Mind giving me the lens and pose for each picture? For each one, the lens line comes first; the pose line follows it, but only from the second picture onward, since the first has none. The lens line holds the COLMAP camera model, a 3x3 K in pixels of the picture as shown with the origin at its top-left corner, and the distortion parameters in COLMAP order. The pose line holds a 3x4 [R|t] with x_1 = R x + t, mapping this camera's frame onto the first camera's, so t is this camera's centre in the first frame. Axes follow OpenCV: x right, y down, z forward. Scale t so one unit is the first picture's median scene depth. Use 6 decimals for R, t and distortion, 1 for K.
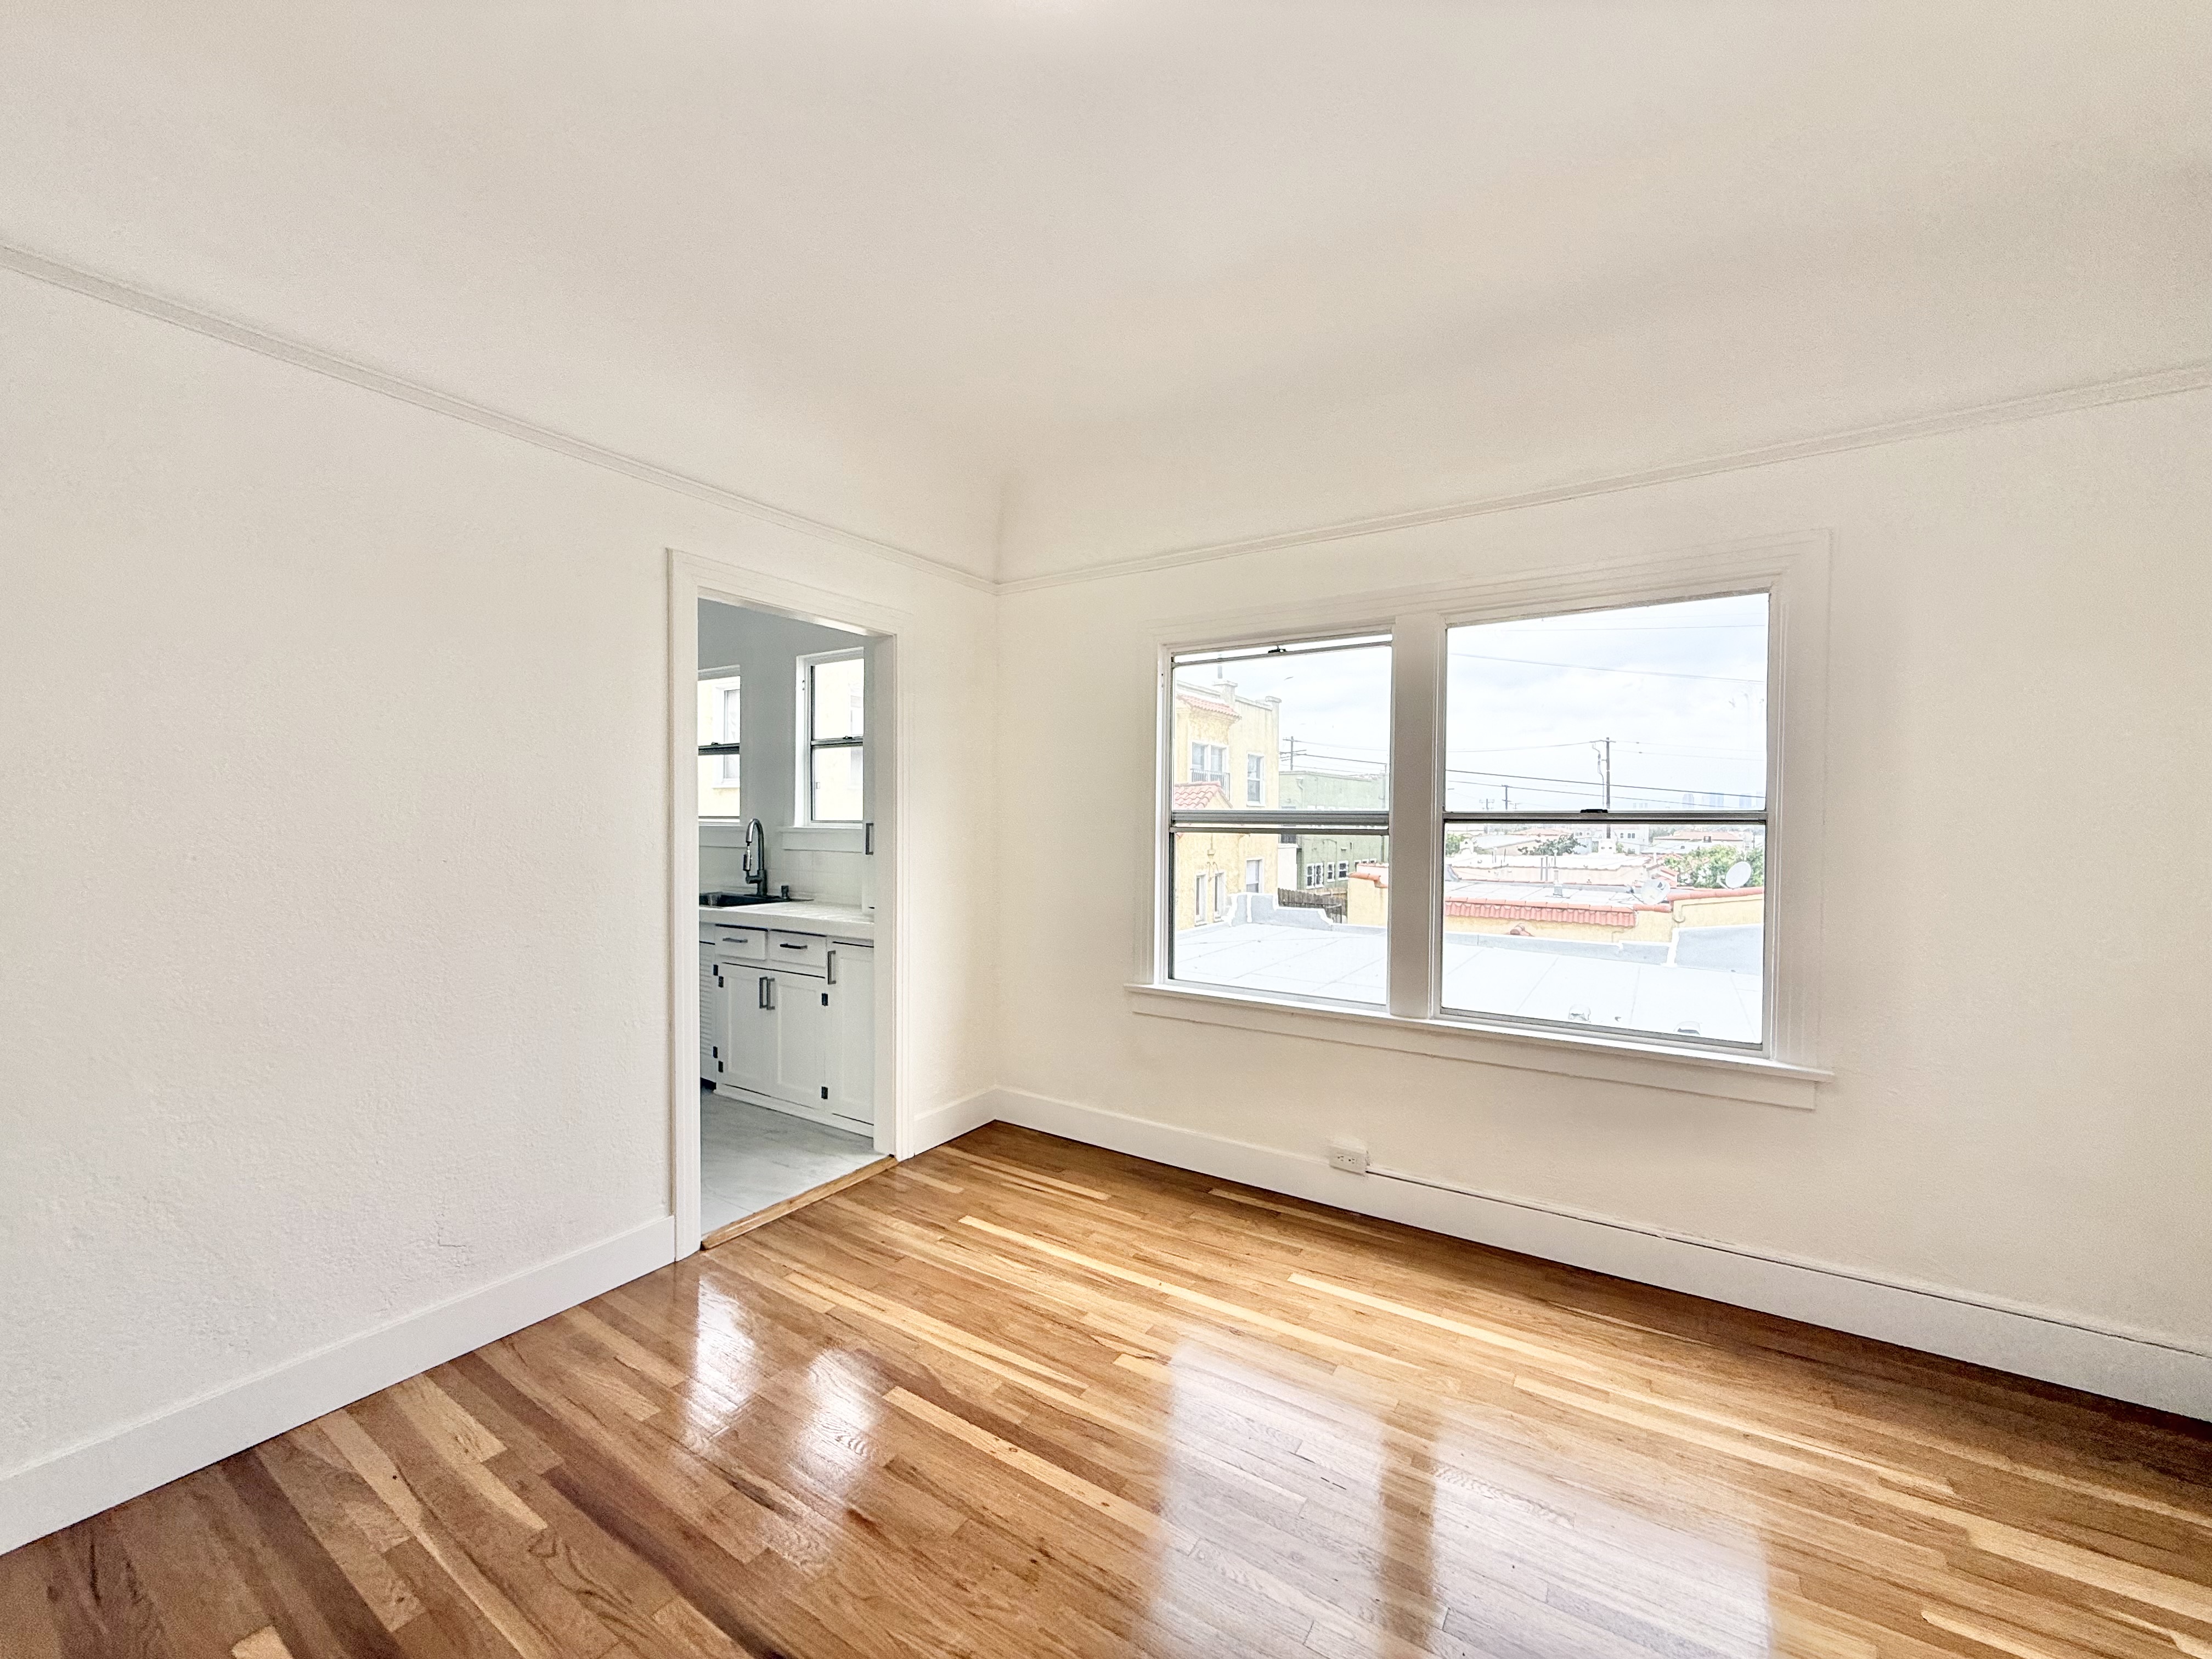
lens RADIAL K [[882.4, 0, 1096.3], [0, 882.4, 834.3], [0, 0, 1]] dist [0.000000, 0.000291]
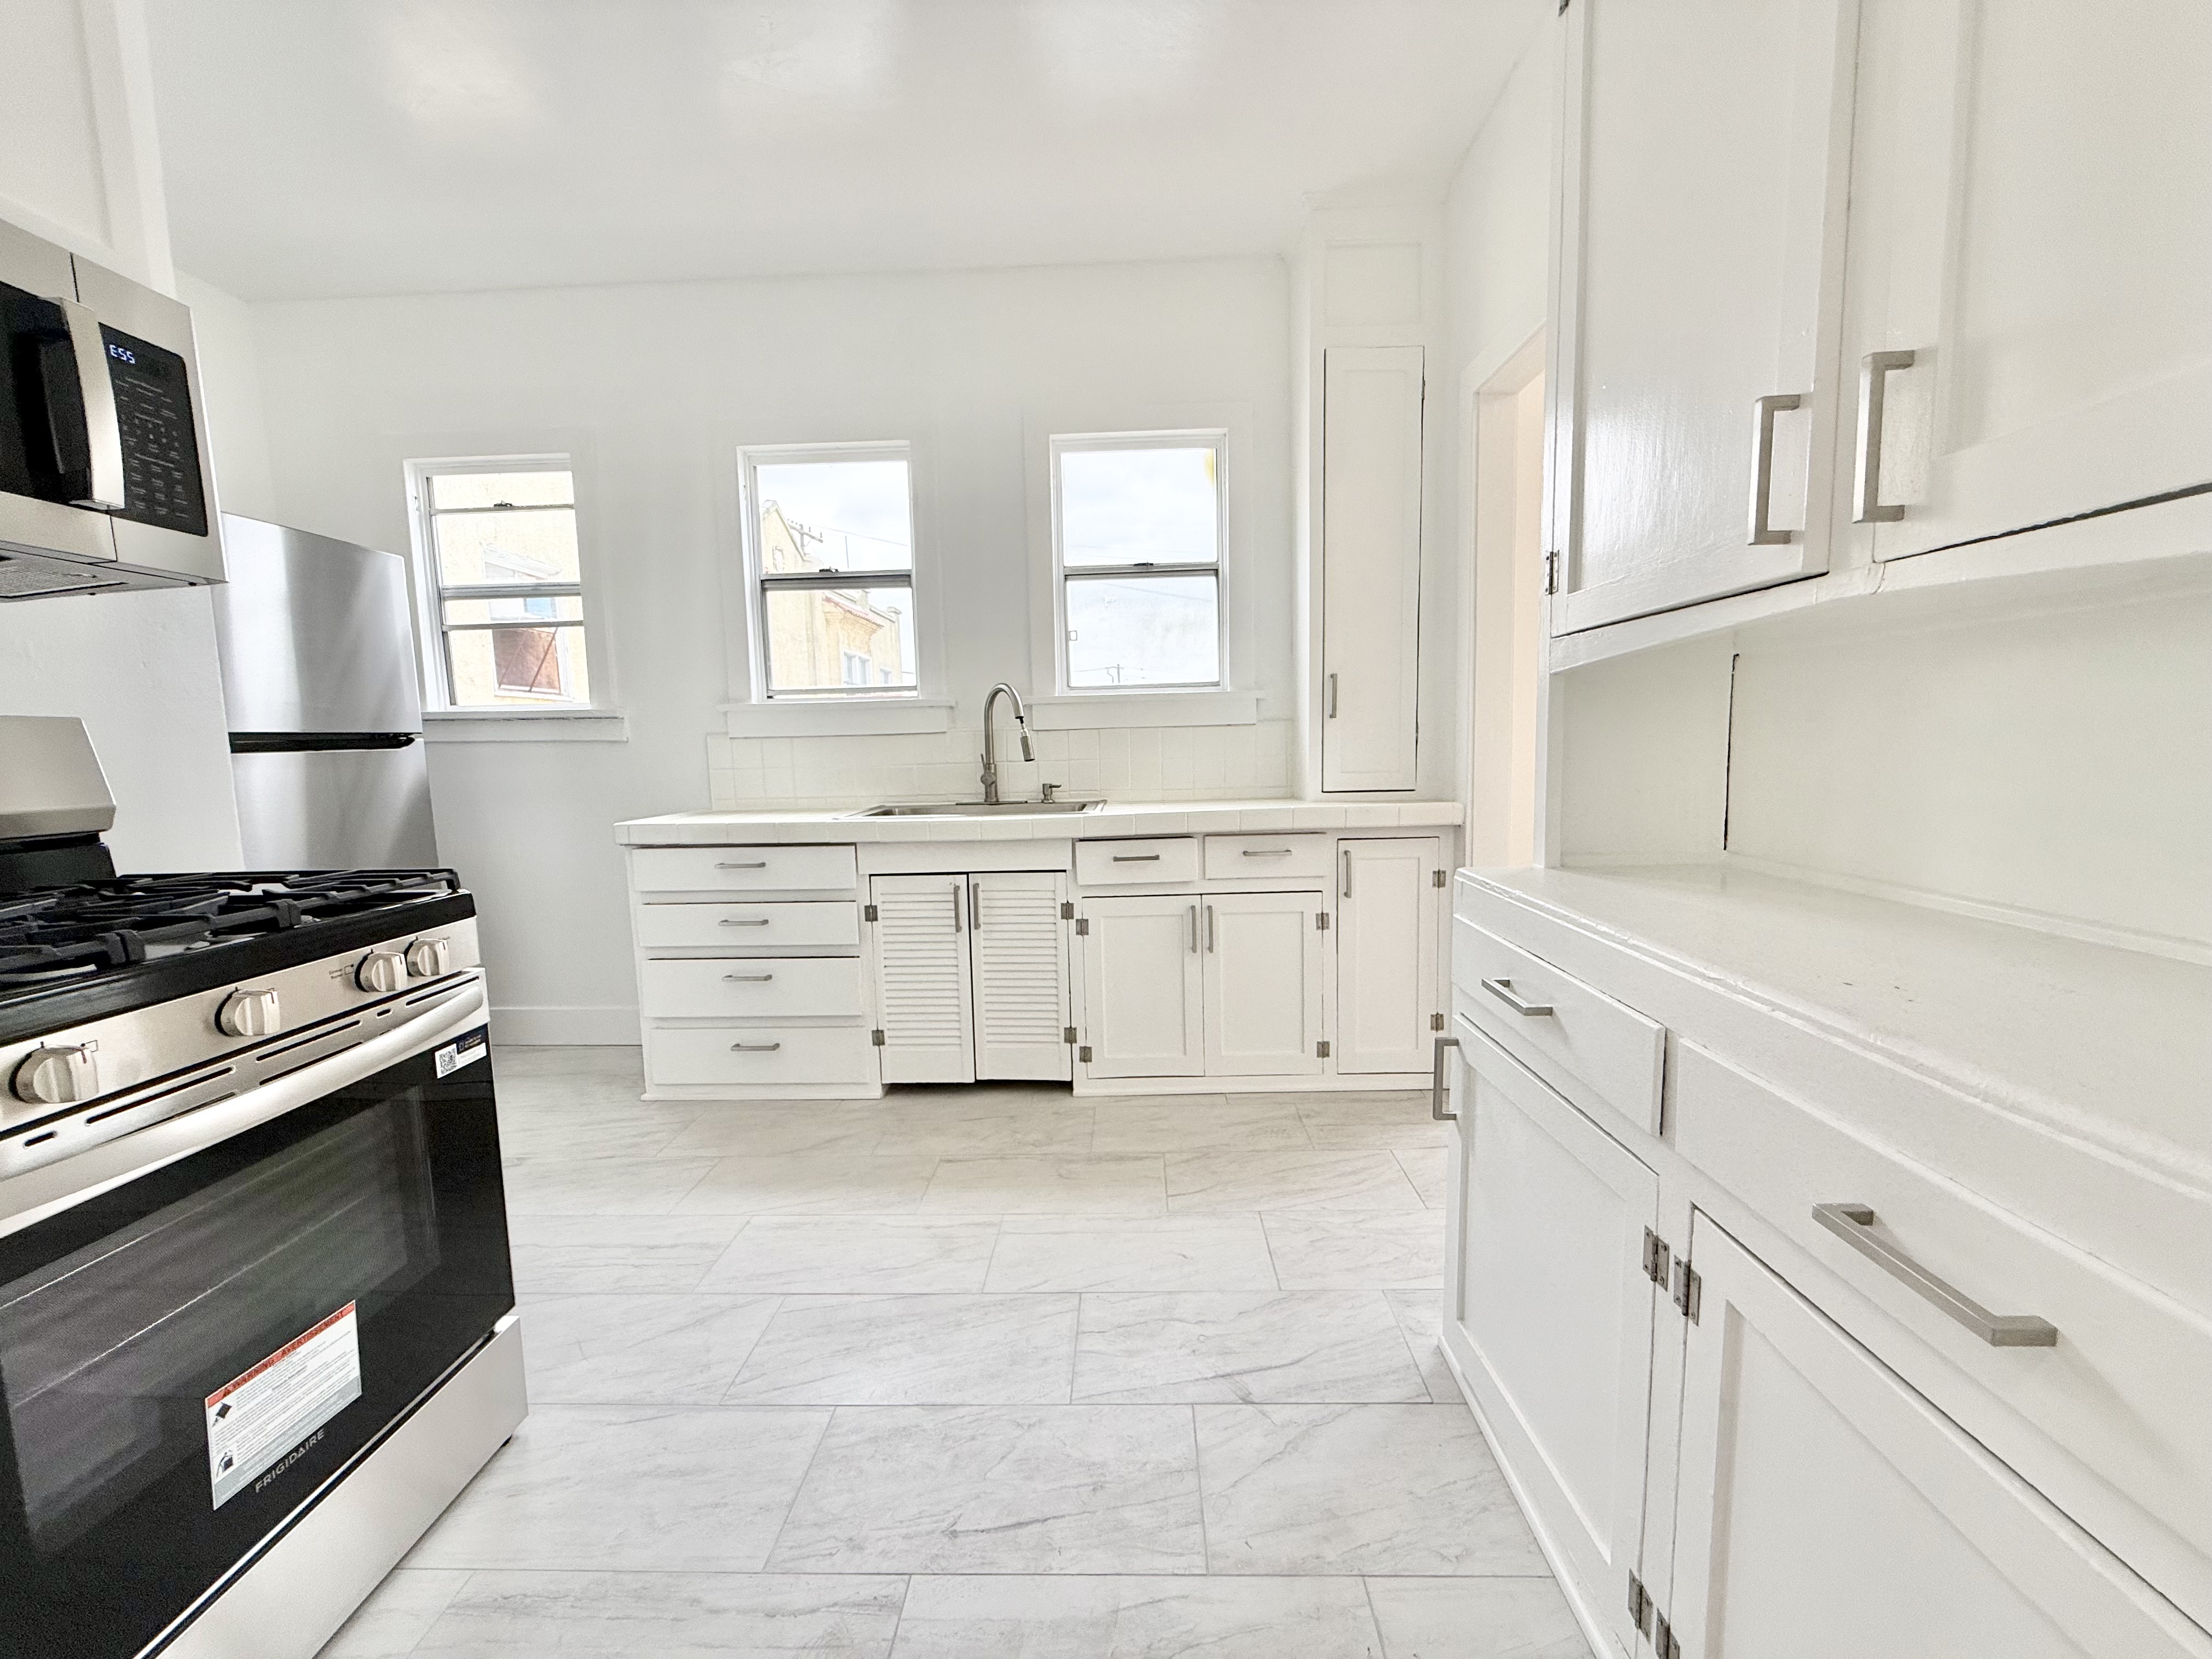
lens RADIAL K [[888.6, 0, 1106.0], [0, 888.6, 829.5], [0, 0, 1]] dist [-0.000025, -0.000036]
pose [[0.849971, -0.078323, 0.520975, -0.668178], [0.038742, 0.995502, 0.086455, 0.035767], [-0.525403, -0.053301, 0.849182, 0.393955]]
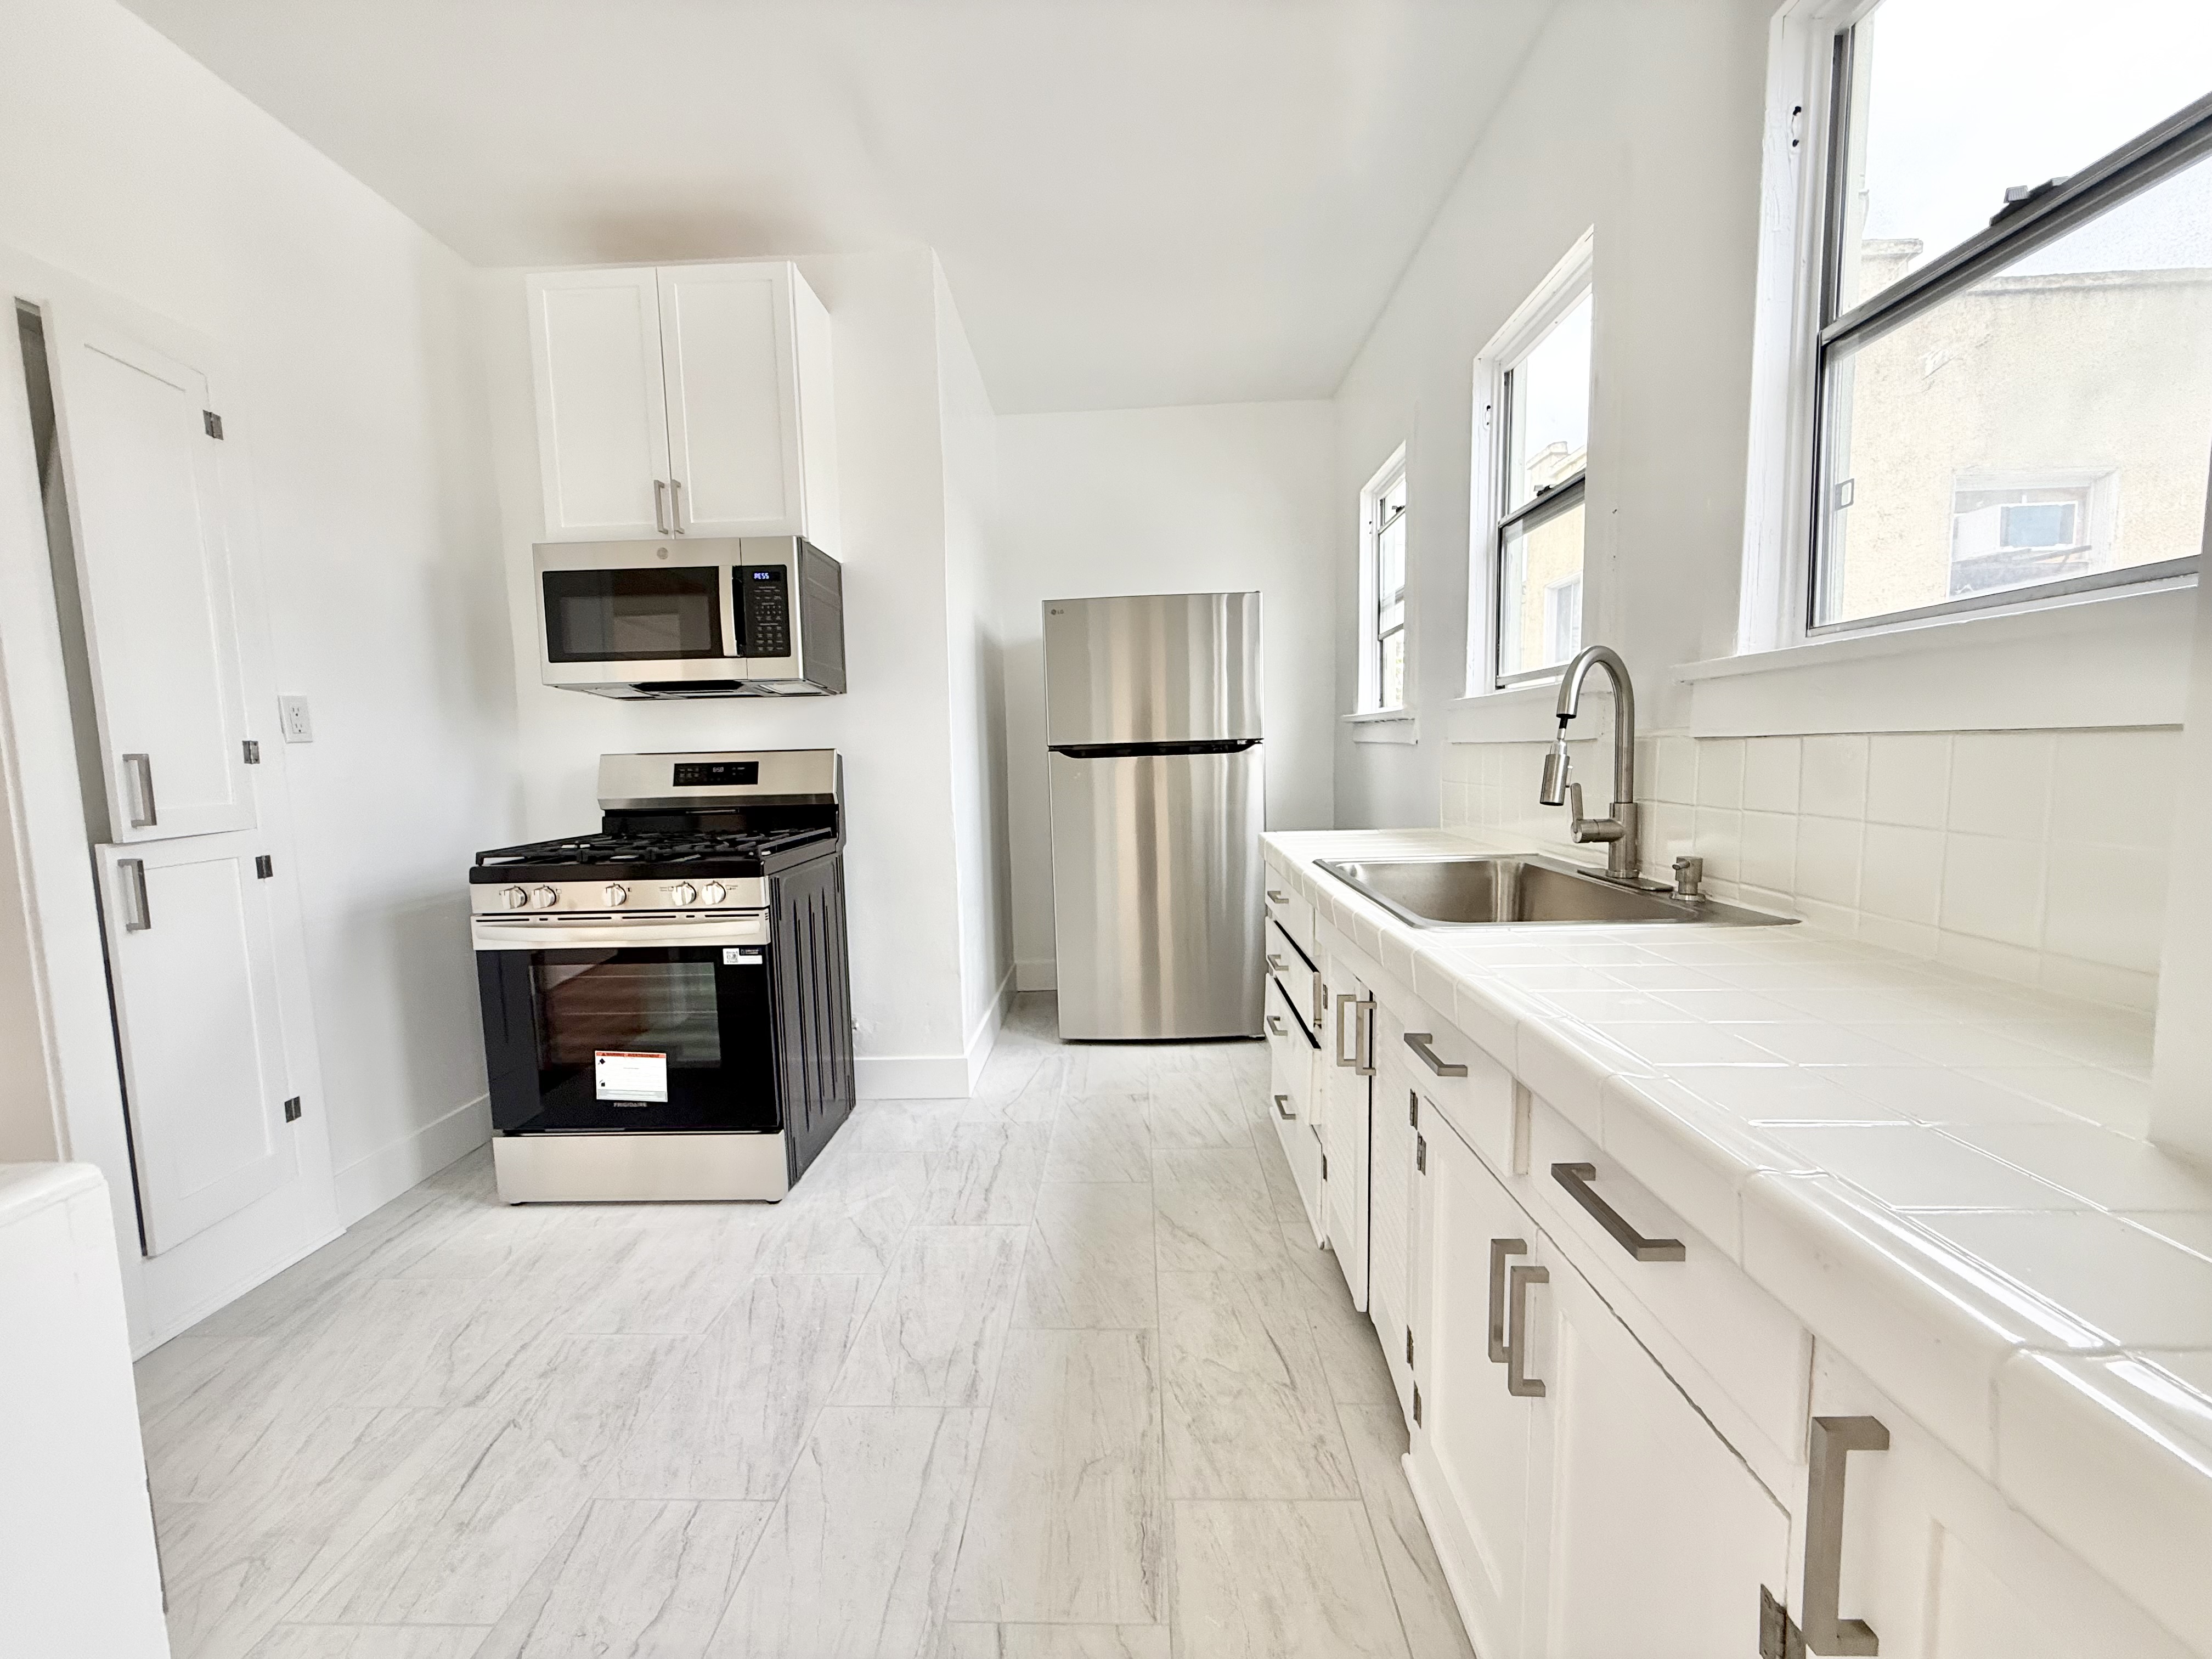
lens RADIAL K [[882.4, 0, 1096.3], [0, 882.4, 834.3], [0, 0, 1]] dist [0.000000, 0.000291]
pose [[0.517769, 0.062522, -0.853233, -0.199009], [0.011285, 0.996740, 0.079886, 0.023219], [0.855446, -0.050992, 0.515376, 0.665502]]
